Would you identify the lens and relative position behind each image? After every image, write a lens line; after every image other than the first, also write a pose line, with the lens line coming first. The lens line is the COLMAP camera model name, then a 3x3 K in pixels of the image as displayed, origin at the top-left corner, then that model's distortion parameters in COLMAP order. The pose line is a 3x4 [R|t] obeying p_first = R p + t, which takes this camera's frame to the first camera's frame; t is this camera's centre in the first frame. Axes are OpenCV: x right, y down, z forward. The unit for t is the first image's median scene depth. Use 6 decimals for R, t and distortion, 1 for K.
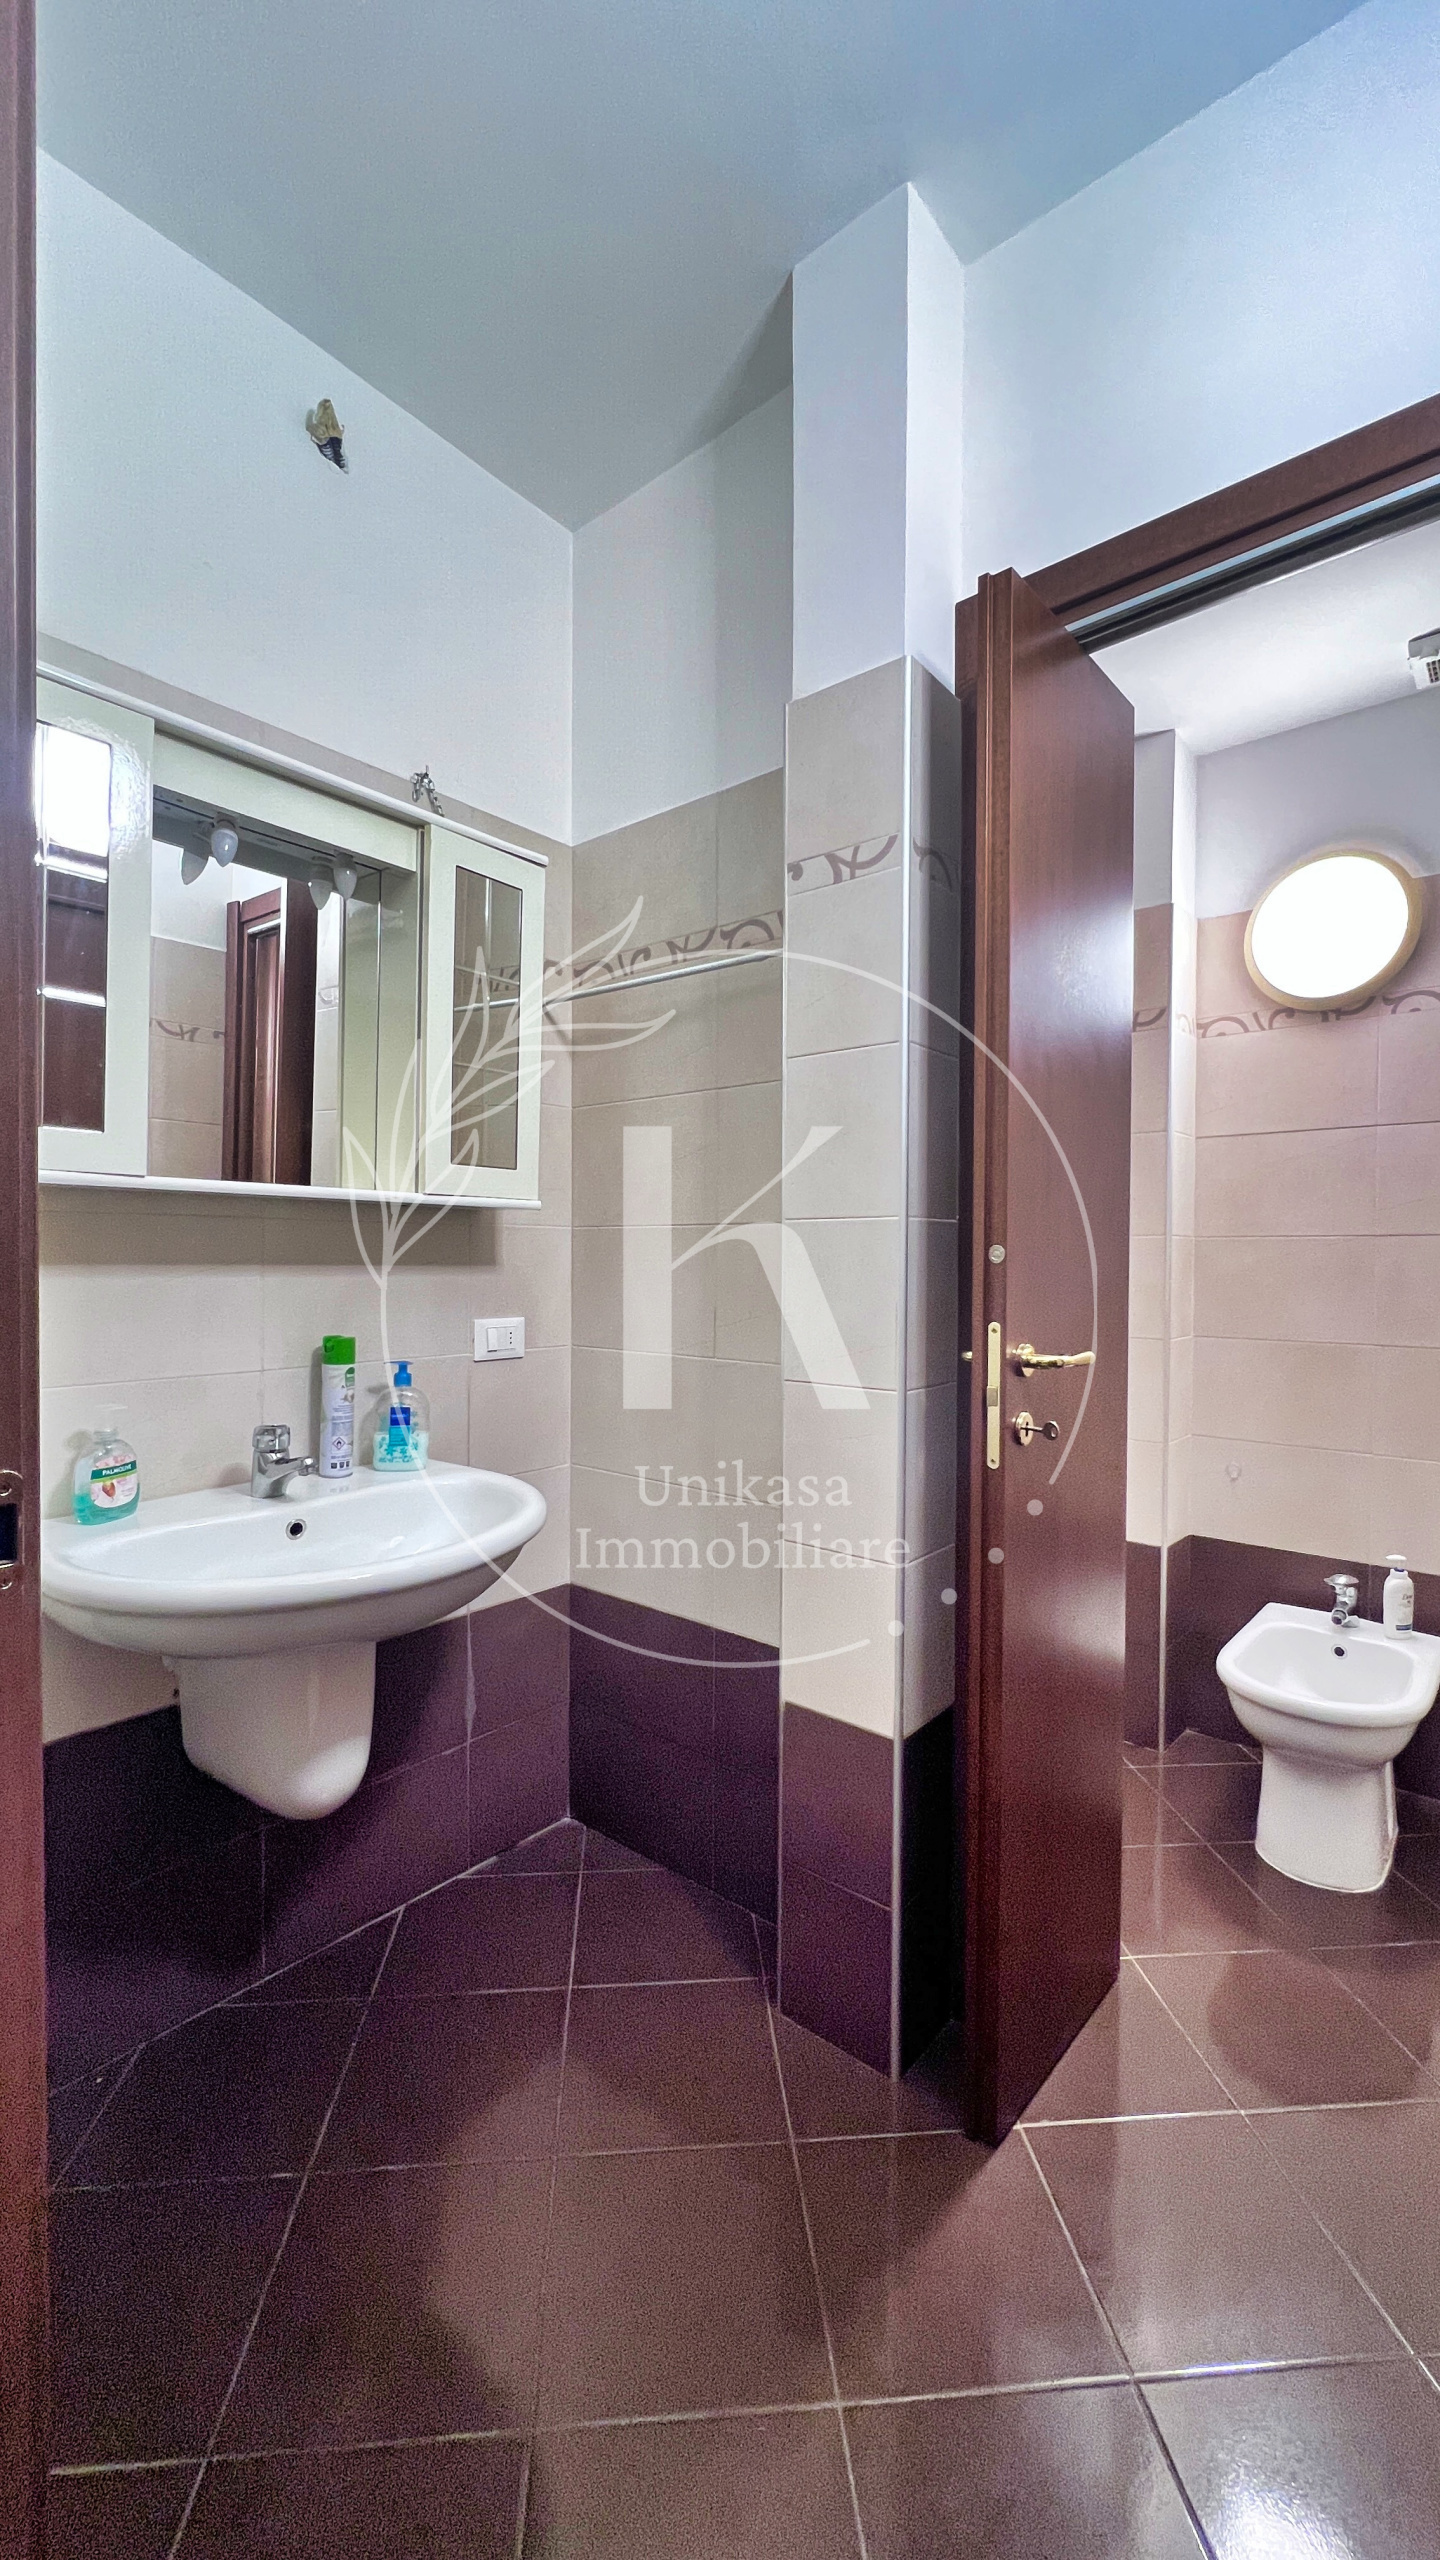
lens RADIAL K [[1018.1, 0, 720.0], [0, 1018.1, 1293.5], [0, 0, 1]] dist [0.004198, 0.001803]
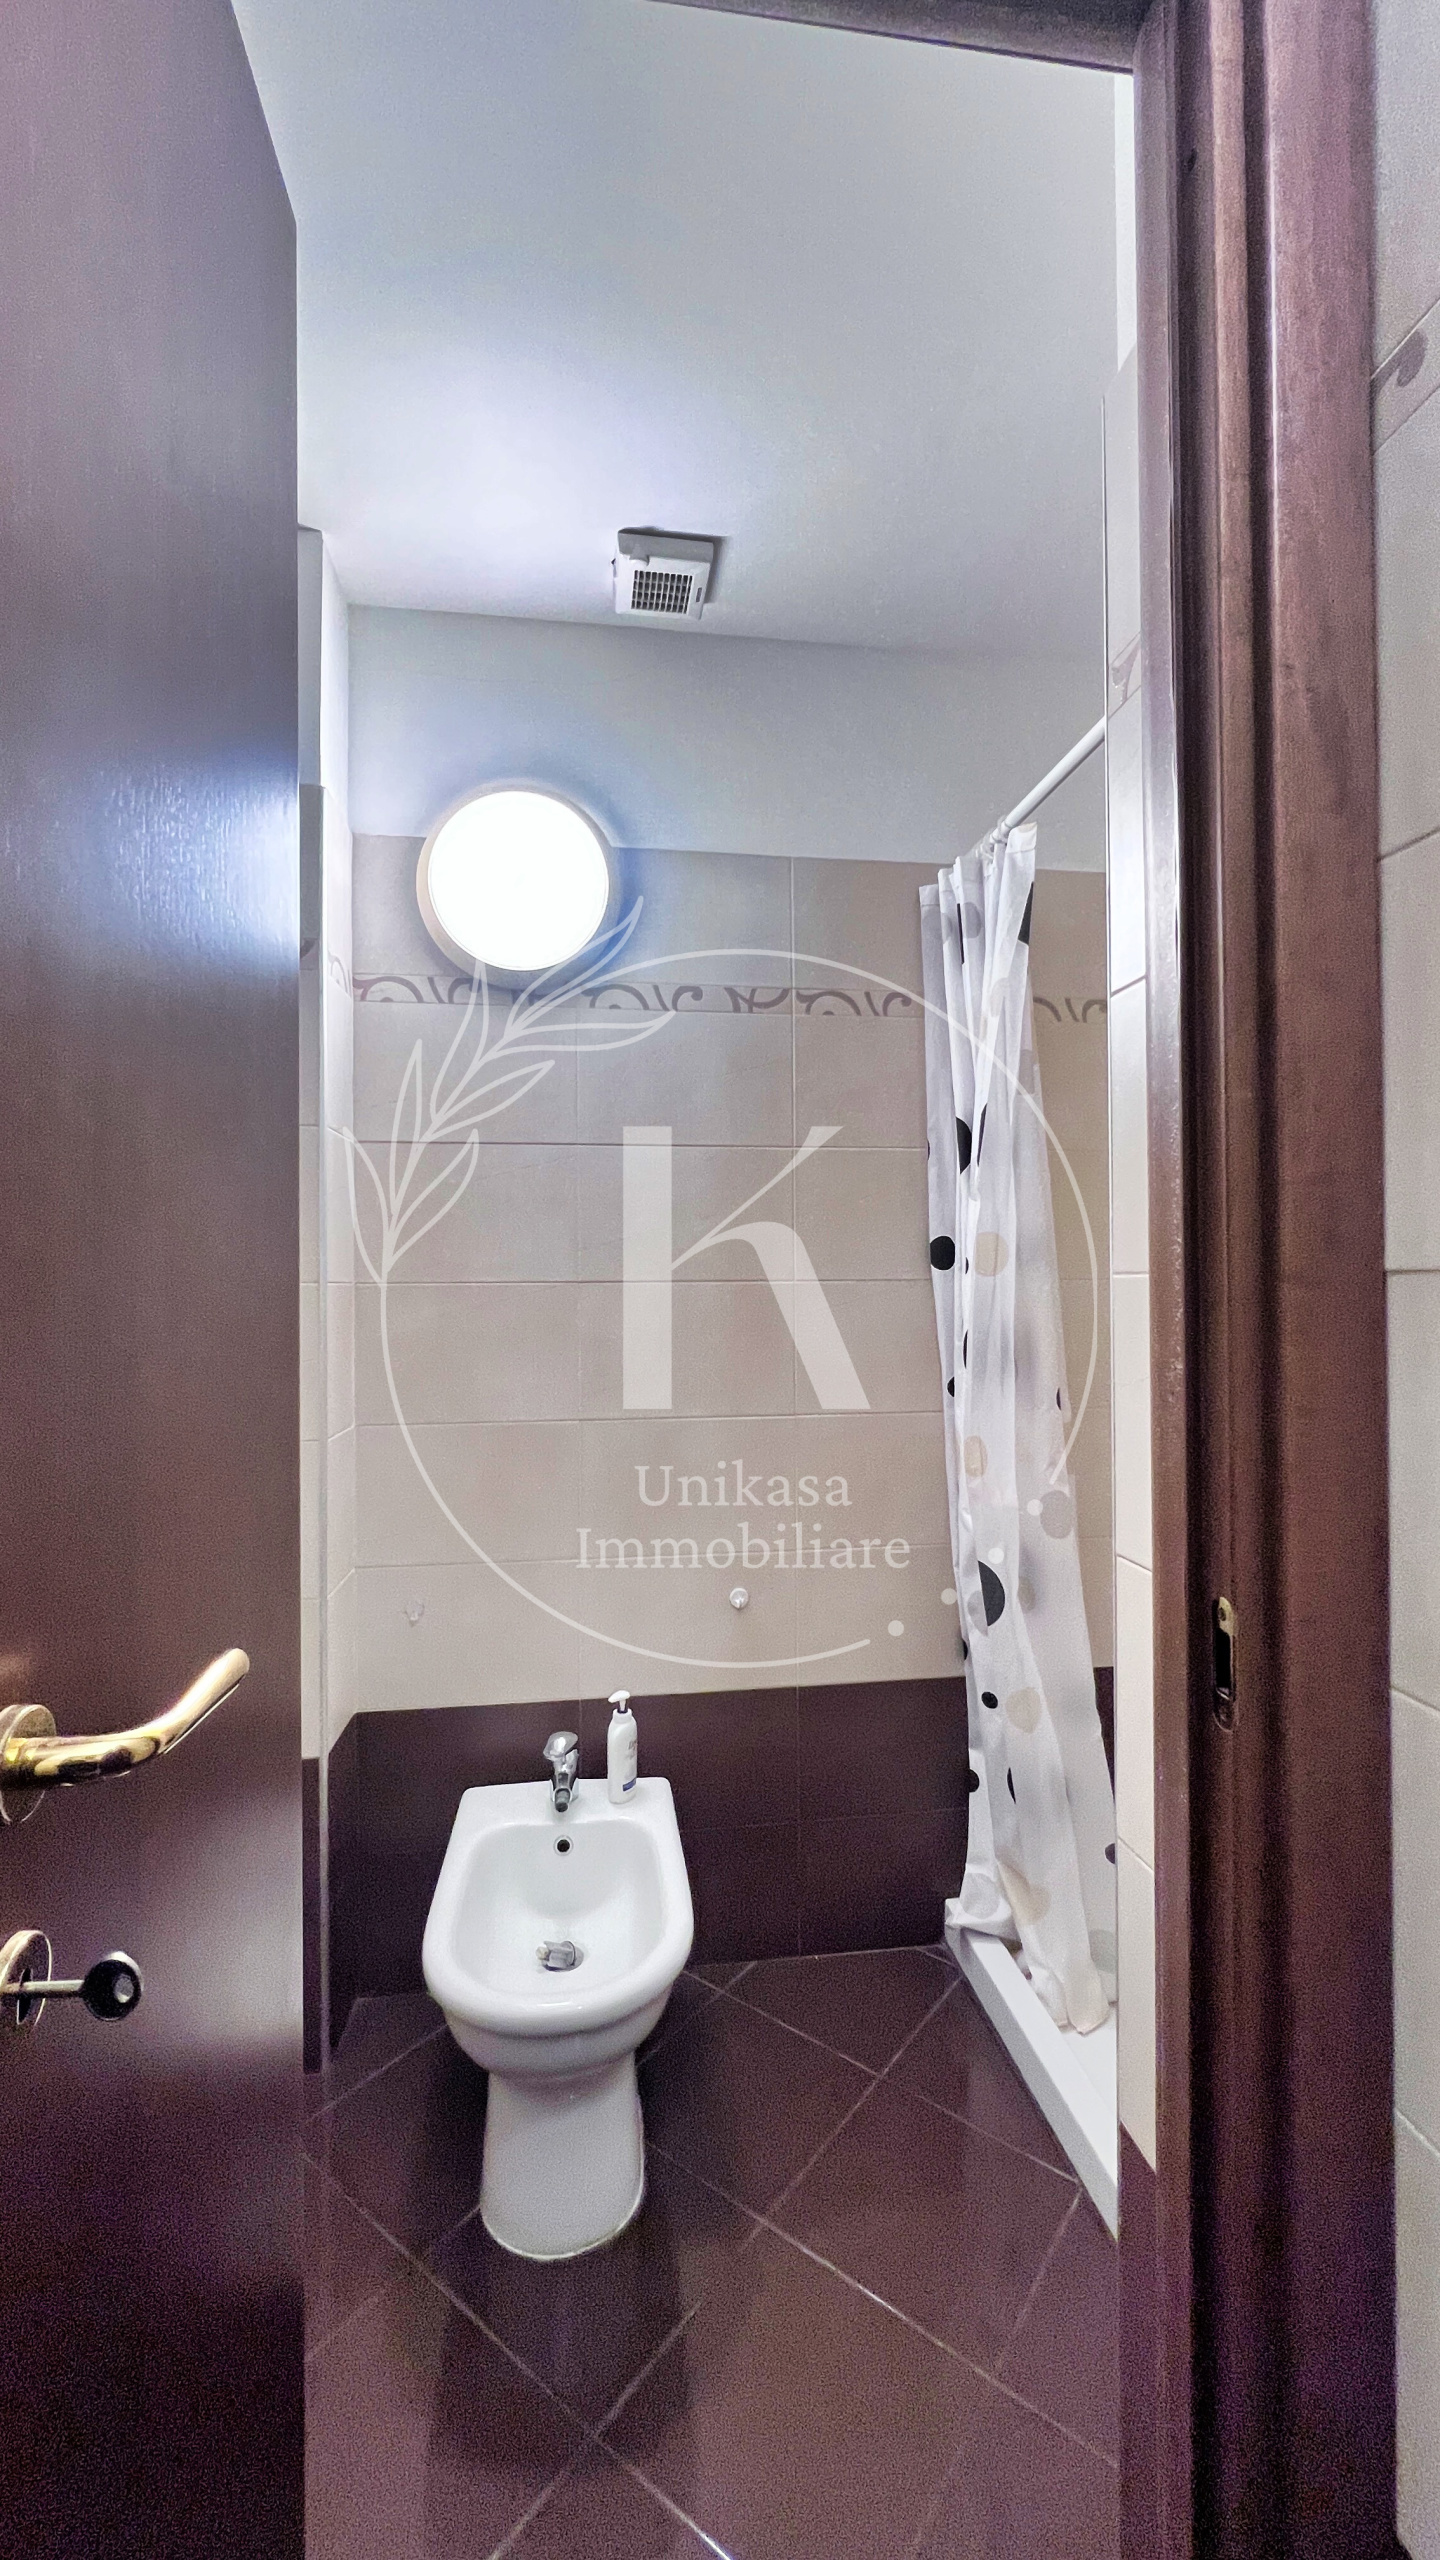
lens RADIAL K [[1018.1, 0, 722.7], [0, 1018.1, 1293.2], [0, 0, 1]] dist [0.004198, 0.001803]
pose [[0.676272, -0.010541, 0.736576, 0.071844], [0.012428, 0.999919, 0.002899, -0.026933], [-0.736547, 0.007193, 0.676348, 0.207991]]
